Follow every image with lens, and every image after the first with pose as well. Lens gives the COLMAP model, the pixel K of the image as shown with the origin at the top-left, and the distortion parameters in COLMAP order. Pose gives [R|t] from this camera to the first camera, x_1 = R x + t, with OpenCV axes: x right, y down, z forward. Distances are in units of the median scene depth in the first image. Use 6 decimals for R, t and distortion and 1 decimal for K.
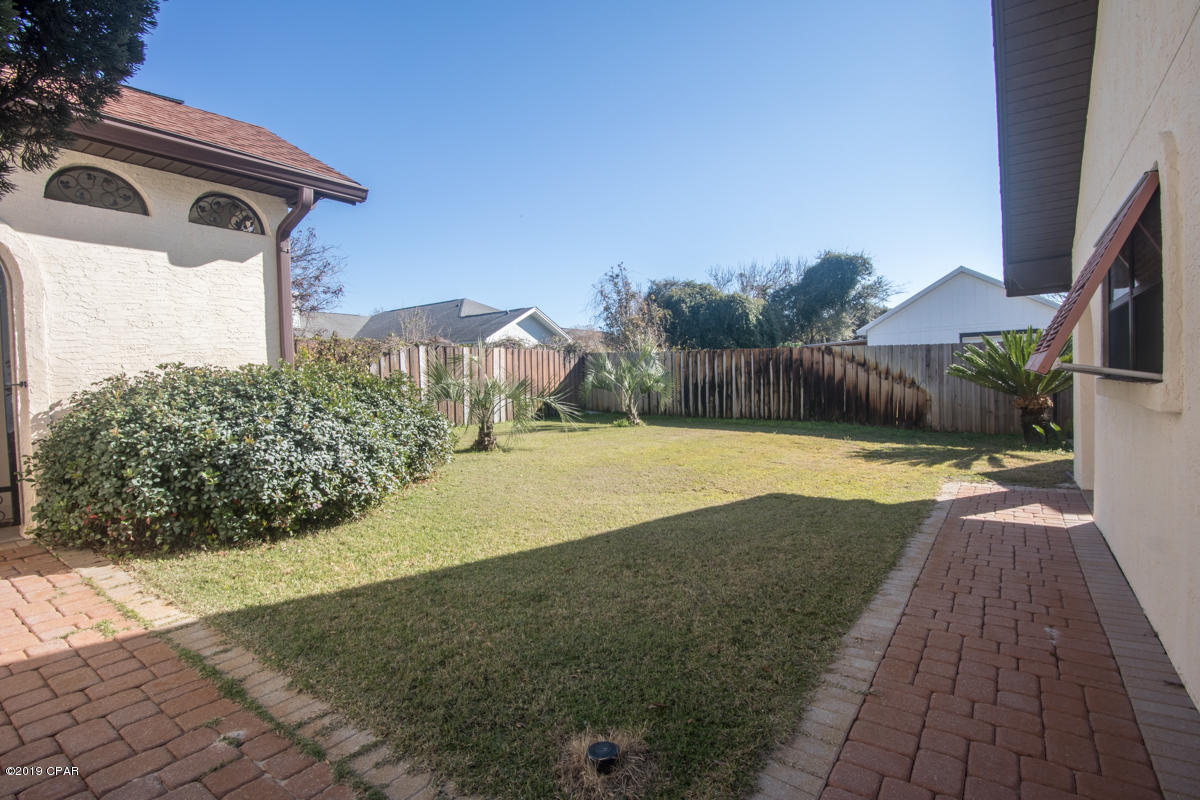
lens RADIAL K [[582.9, 0, 597.2], [0, 582.9, 397.1], [0, 0, 1]] dist [-0.019185, -0.000257]
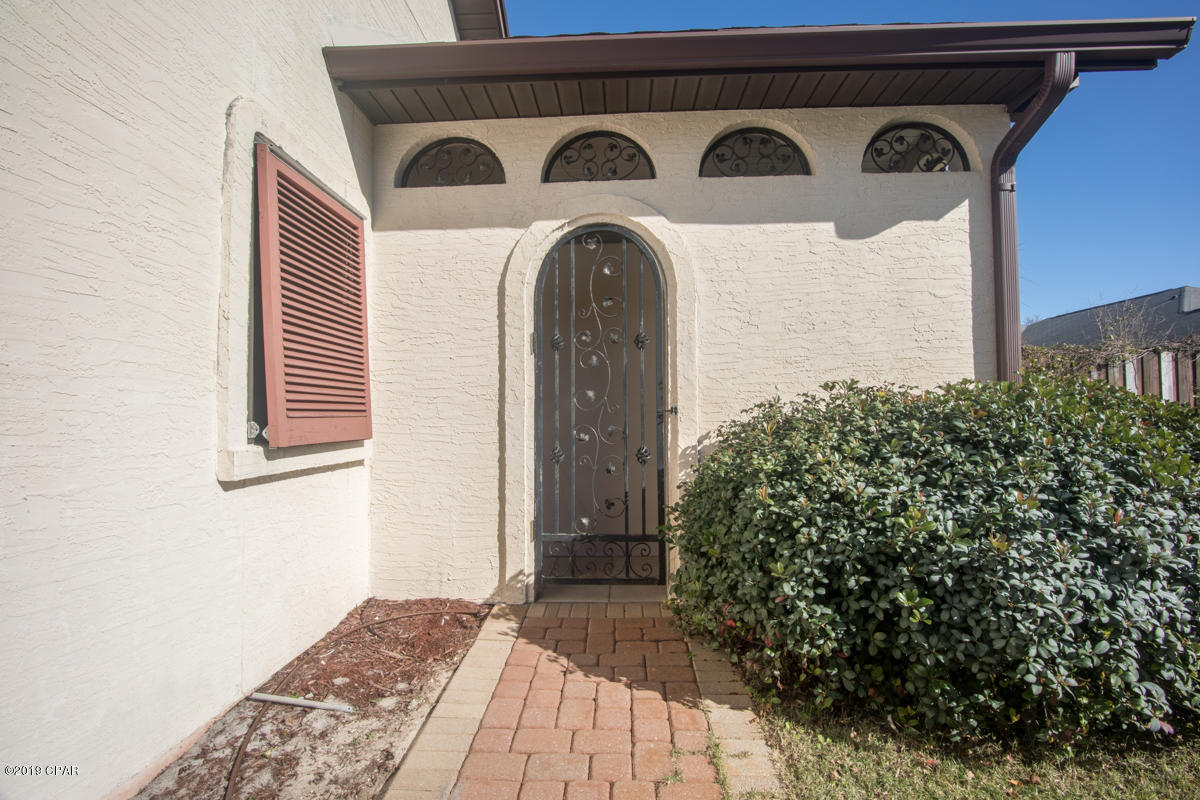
lens RADIAL K [[582.9, 0, 596.1], [0, 582.9, 400.8], [0, 0, 1]] dist [-0.019185, -0.000257]
pose [[0.545294, 0.004571, -0.838233, -0.371644], [-0.031316, 0.999398, -0.014923, -0.020282], [0.837660, 0.034387, 0.545109, 0.455175]]
